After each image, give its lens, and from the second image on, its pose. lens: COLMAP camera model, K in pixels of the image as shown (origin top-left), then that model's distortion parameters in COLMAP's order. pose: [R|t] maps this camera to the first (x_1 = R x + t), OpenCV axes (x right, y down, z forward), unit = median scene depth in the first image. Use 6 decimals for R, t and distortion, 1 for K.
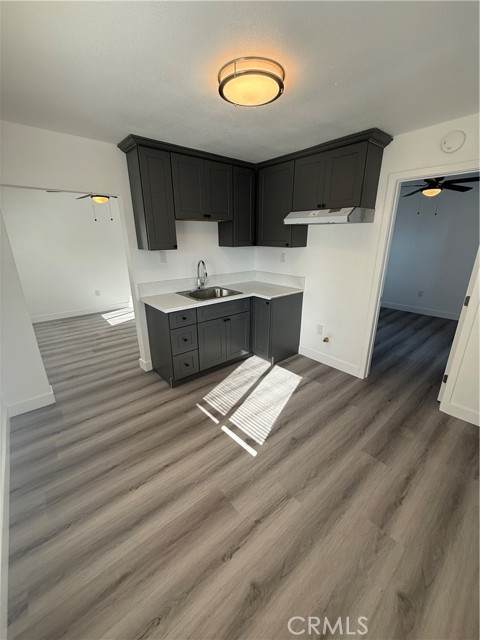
lens RADIAL K [[255.0, 0, 240.0], [0, 255.0, 320.0], [0, 0, 1]] dist [0.008951, -0.000219]
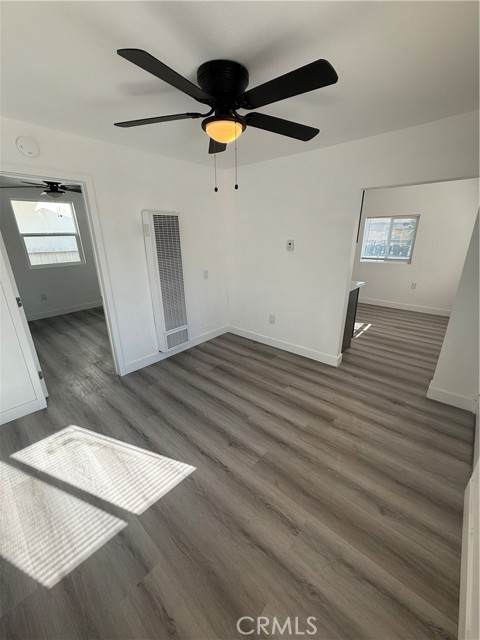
lens RADIAL K [[255.0, 0, 240.0], [0, 255.0, 320.0], [0, 0, 1]] dist [0.008951, -0.000219]
pose [[-0.148029, -0.298737, 0.942785, -0.910939], [0.308826, 0.891655, 0.331025, -0.309235], [-0.939529, 0.340158, -0.039733, 1.009920]]
